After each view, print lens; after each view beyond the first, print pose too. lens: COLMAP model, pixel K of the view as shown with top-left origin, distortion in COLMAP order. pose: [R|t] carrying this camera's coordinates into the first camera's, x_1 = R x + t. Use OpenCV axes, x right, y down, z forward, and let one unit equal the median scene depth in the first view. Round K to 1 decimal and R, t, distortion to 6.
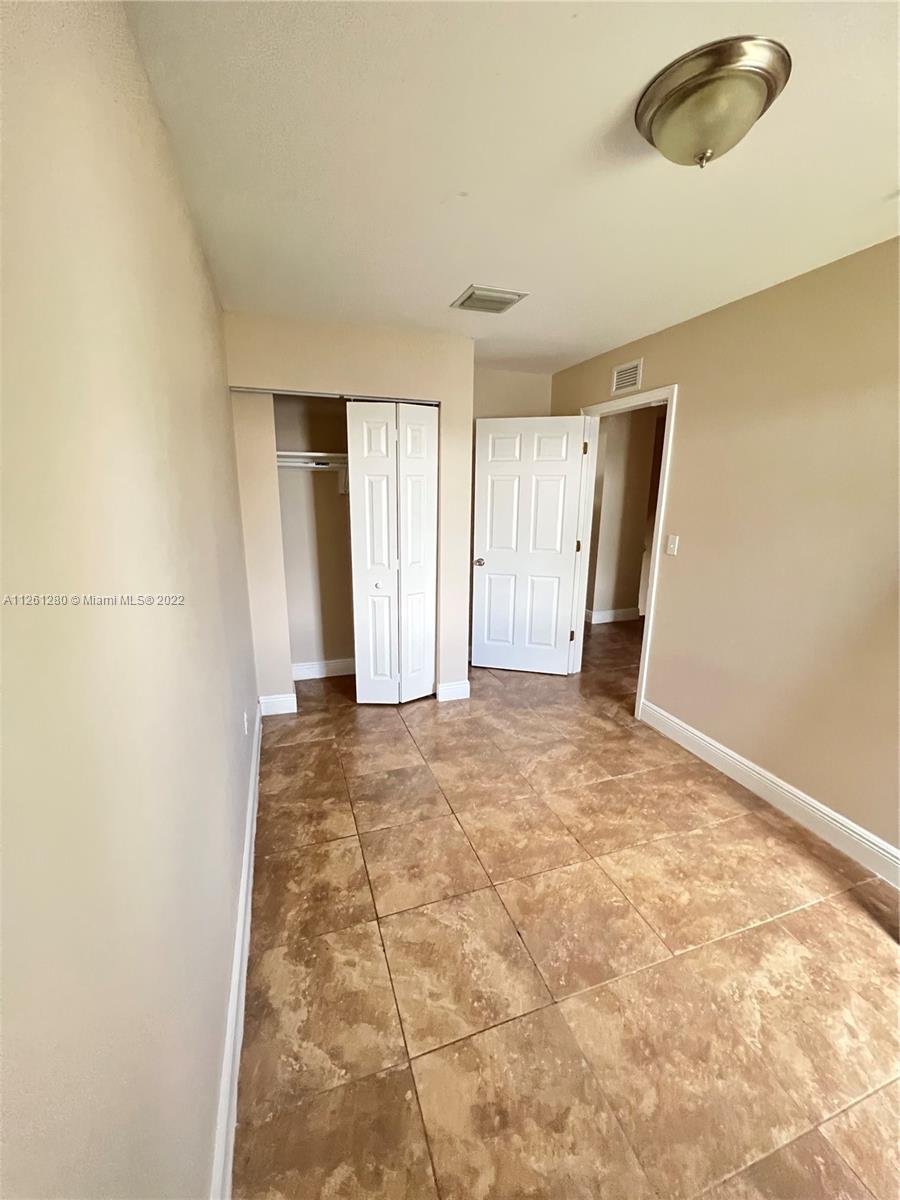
lens RADIAL K [[479.1, 0, 437.8], [0, 479.1, 601.7], [0, 0, 1]] dist [-0.001342, 0.000577]
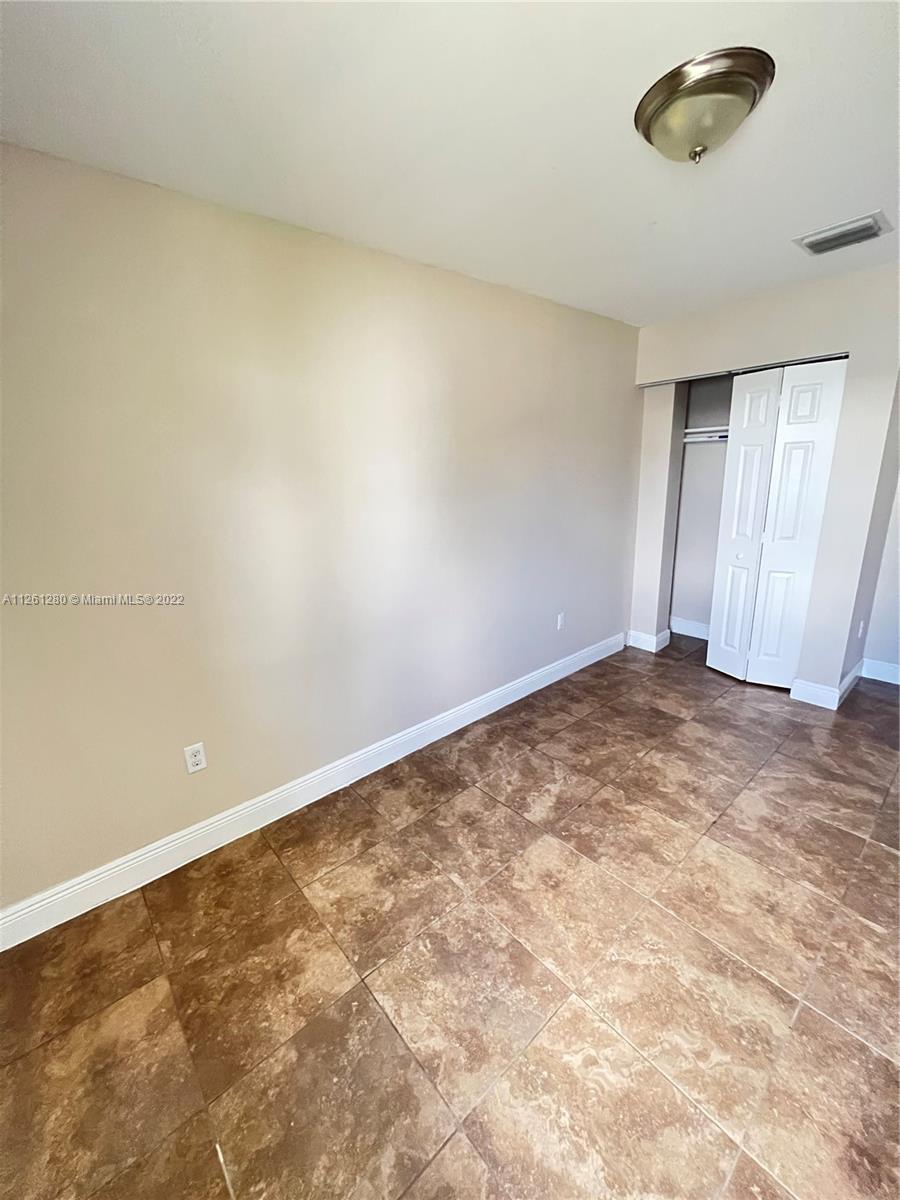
lens RADIAL K [[478.9, 0, 450.9], [0, 478.9, 598.8], [0, 0, 1]] dist [0.005620, -0.000114]
pose [[0.379603, 0.223112, -0.897843, 0.843926], [-0.176320, 0.970144, 0.166532, -0.011496], [0.908192, 0.095091, 0.407609, 0.066999]]
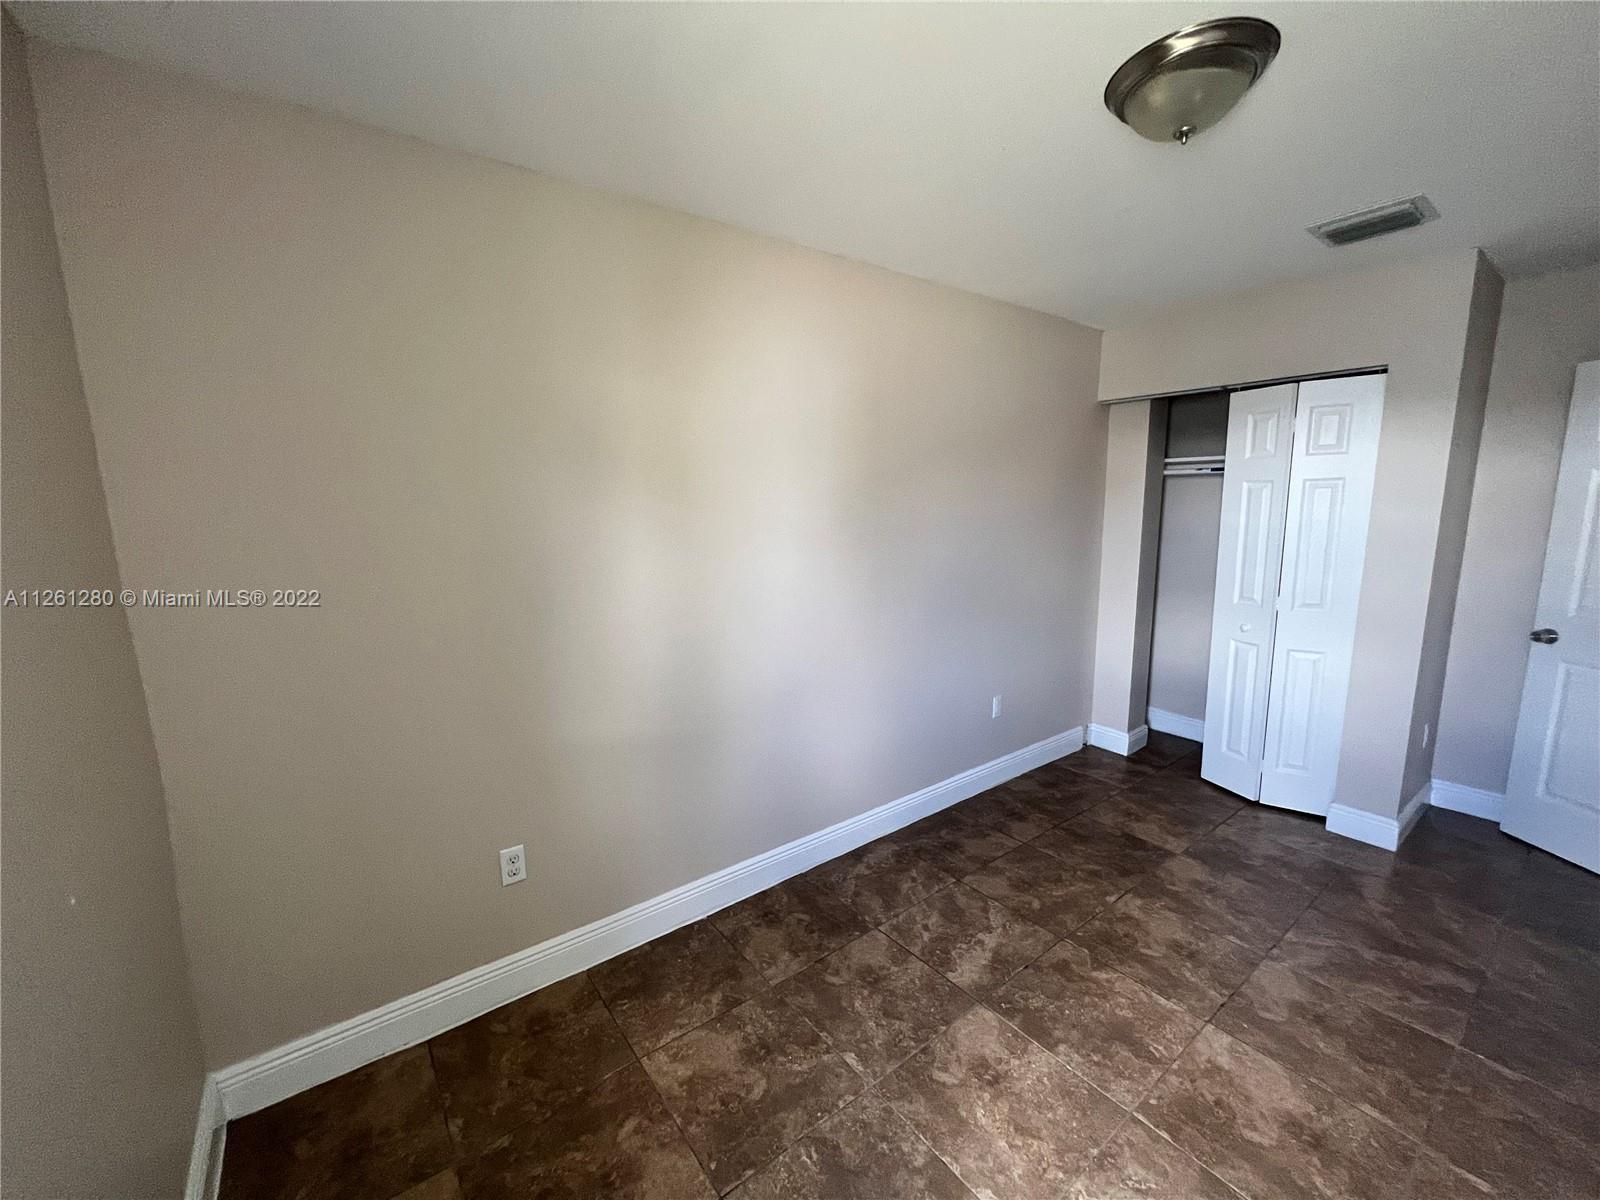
lens RADIAL K [[638.5, 0, 802.6], [0, 638.5, 605.5], [0, 0, 1]] dist [0.005620, -0.000114]
pose [[0.319828, 0.141697, -0.936820, 0.855097], [-0.205895, 0.975519, 0.077258, -0.004276], [0.924834, 0.168177, 0.341173, 0.034759]]
